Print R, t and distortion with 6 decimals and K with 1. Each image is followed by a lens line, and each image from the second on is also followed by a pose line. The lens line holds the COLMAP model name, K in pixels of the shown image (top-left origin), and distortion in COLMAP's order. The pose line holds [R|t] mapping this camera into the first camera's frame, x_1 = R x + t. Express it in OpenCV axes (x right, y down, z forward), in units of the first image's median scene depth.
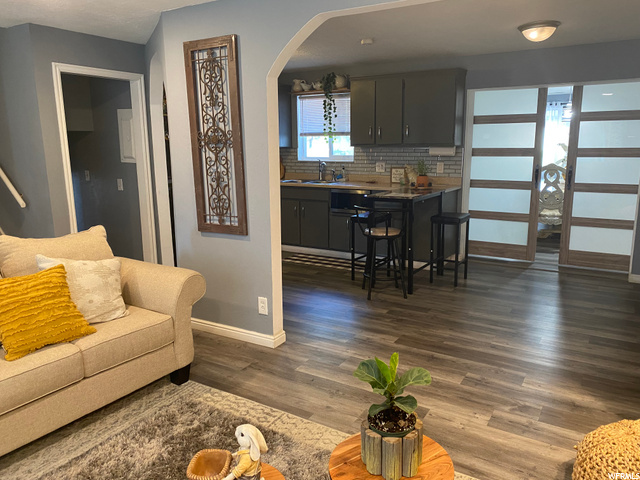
lens RADIAL K [[483.5, 0, 326.4], [0, 483.5, 235.3], [0, 0, 1]] dist [0.043156, -0.046801]
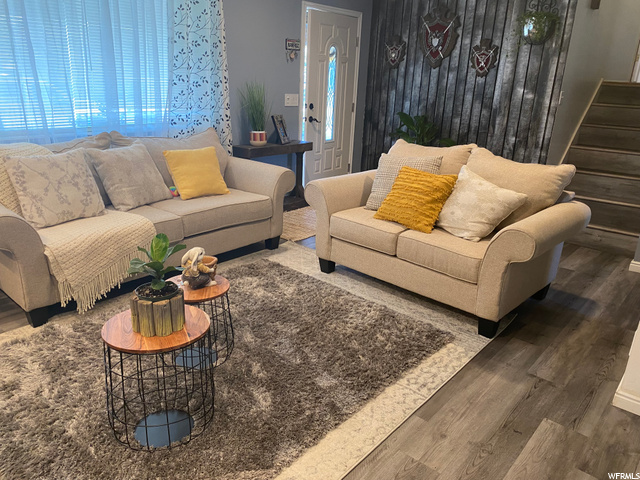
lens RADIAL K [[483.5, 0, 315.3], [0, 483.5, 242.2], [0, 0, 1]] dist [0.043156, -0.046801]
pose [[-0.176757, 0.329008, -0.927637, 0.508313], [-0.222157, 0.904820, 0.363246, -0.111732], [0.958855, 0.270288, -0.086842, 0.648058]]
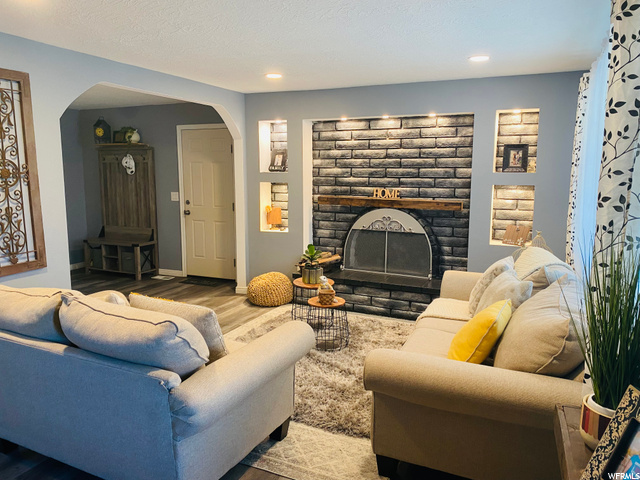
lens RADIAL K [[483.5, 0, 319.2], [0, 483.5, 240.8], [0, 0, 1]] dist [0.043156, -0.046801]
pose [[-0.114562, -0.131574, 0.984664, -1.269707], [0.187518, 0.970508, 0.151500, -0.103931], [-0.975558, 0.201998, -0.086511, 0.532842]]
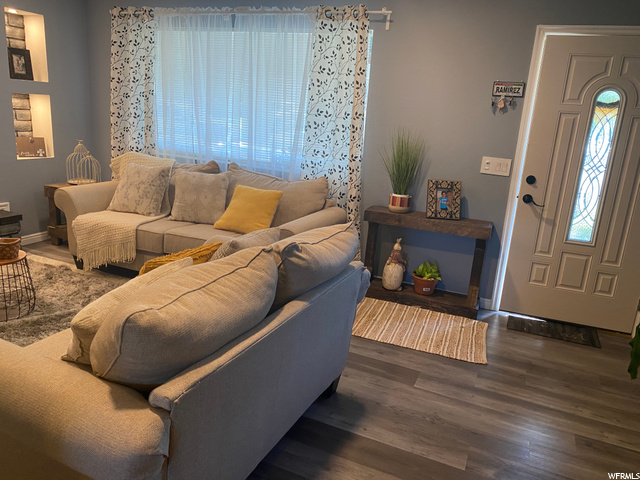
lens RADIAL K [[483.5, 0, 322.5], [0, 483.5, 235.7], [0, 0, 1]] dist [0.043156, -0.046801]
pose [[-0.988252, -0.018783, -0.151675, -0.542147], [-0.083161, 0.898731, 0.430542, -0.238033], [0.128228, 0.438098, -0.889735, 1.304411]]
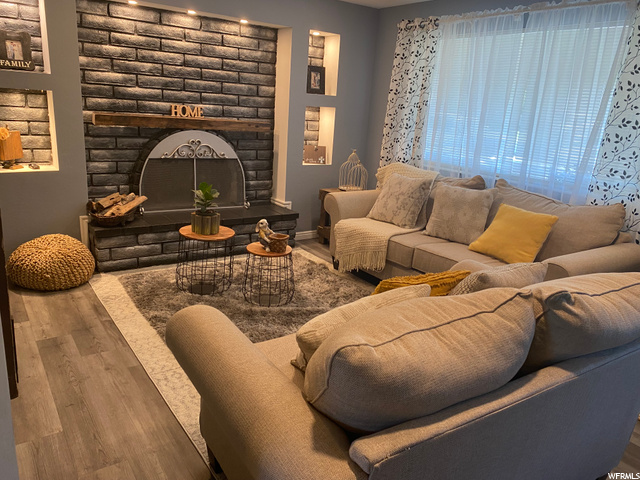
lens RADIAL K [[483.5, 0, 314.8], [0, 483.5, 235.2], [0, 0, 1]] dist [0.043156, -0.046801]
pose [[-0.914155, -0.150149, 0.376532, -0.548079], [0.025309, 0.905917, 0.422698, -0.215426], [-0.404574, 0.395941, -0.824348, 1.224728]]
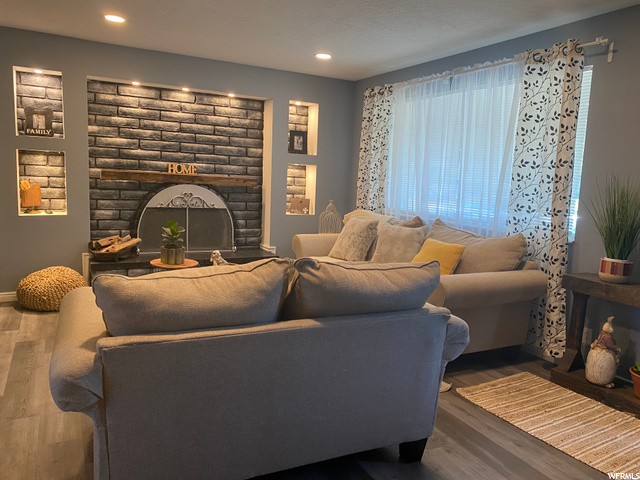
lens RADIAL K [[483.5, 0, 320.5], [0, 483.5, 237.4], [0, 0, 1]] dist [0.043156, -0.046801]
pose [[-0.858701, -0.090355, 0.504449, -0.876347], [0.064849, 0.957264, 0.281850, -0.171744], [-0.508357, 0.274738, -0.816144, 1.254757]]
